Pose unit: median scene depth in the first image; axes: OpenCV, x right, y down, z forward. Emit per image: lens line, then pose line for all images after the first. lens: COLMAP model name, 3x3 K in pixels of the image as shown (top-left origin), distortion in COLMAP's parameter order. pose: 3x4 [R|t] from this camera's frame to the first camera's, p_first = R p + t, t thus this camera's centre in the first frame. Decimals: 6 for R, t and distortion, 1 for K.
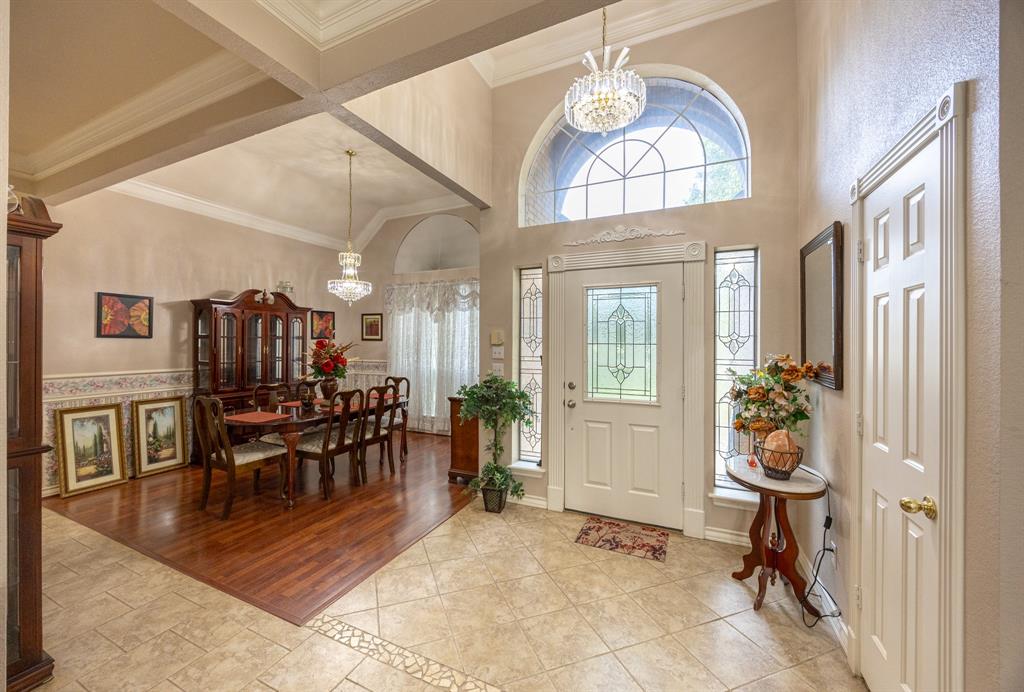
lens RADIAL K [[392.3, 0, 513.9], [0, 392.3, 339.7], [0, 0, 1]] dist [-0.003887, -0.000508]
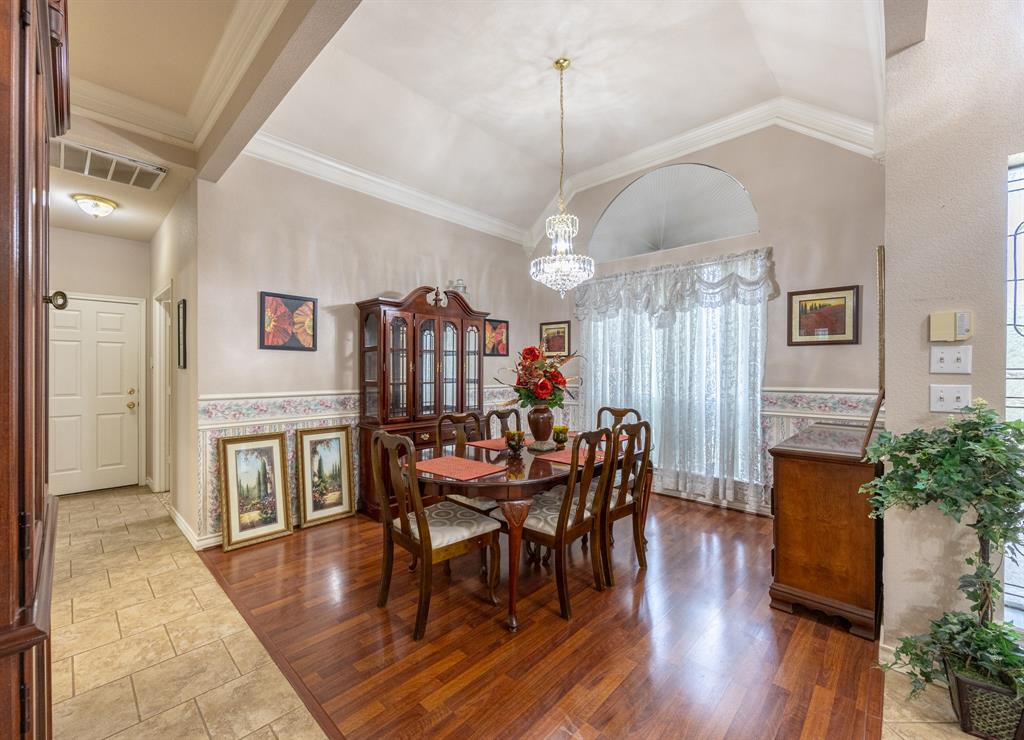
lens RADIAL K [[420.3, 0, 507.4], [0, 420.3, 373.2], [0, 0, 1]] dist [-0.002812, -0.000232]
pose [[0.950934, 0.000728, -0.309392, -0.294890], [0.002393, 0.999950, 0.009709, 0.033414], [0.309383, -0.009973, 0.950885, 0.310654]]
